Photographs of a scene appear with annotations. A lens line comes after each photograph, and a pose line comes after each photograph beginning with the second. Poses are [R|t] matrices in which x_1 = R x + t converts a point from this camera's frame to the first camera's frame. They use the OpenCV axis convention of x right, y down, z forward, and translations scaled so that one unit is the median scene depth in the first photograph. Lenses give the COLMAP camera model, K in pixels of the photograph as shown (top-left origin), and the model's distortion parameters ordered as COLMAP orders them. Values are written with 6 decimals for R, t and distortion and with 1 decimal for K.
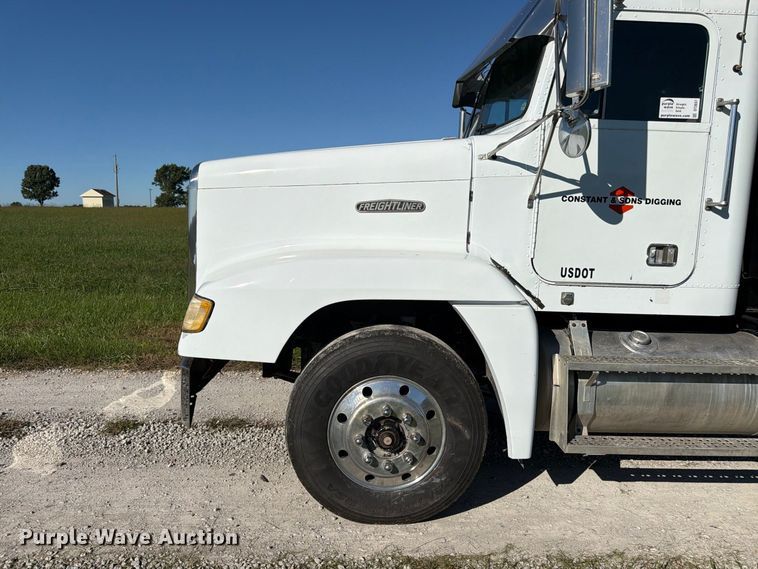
lens RADIAL K [[539.1, 0, 386.0], [0, 539.1, 280.3], [0, 0, 1]] dist [0.076345, -0.094937]
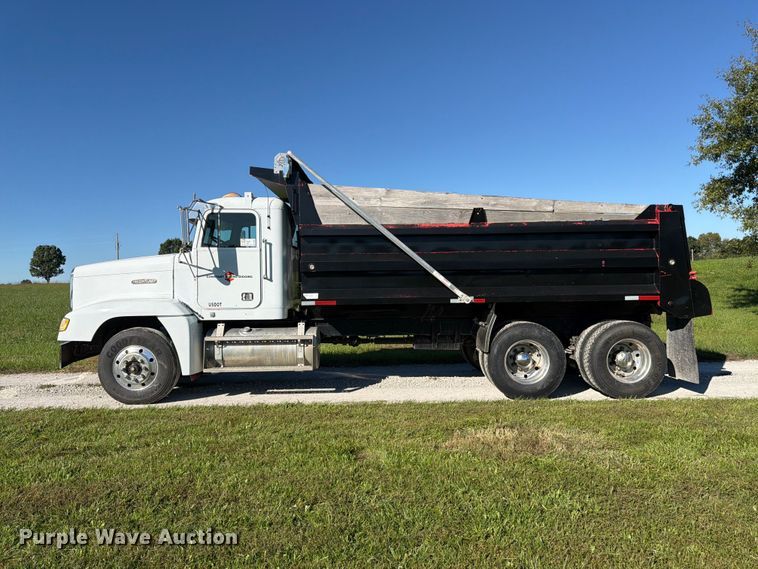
lens RADIAL K [[539.1, 0, 386.0], [0, 539.1, 280.3], [0, 0, 1]] dist [0.076345, -0.094937]
pose [[0.999336, -0.035279, -0.009072, 1.212744], [0.033977, 0.992546, -0.117038, 0.205642], [0.013133, 0.116652, 0.993086, -1.606880]]
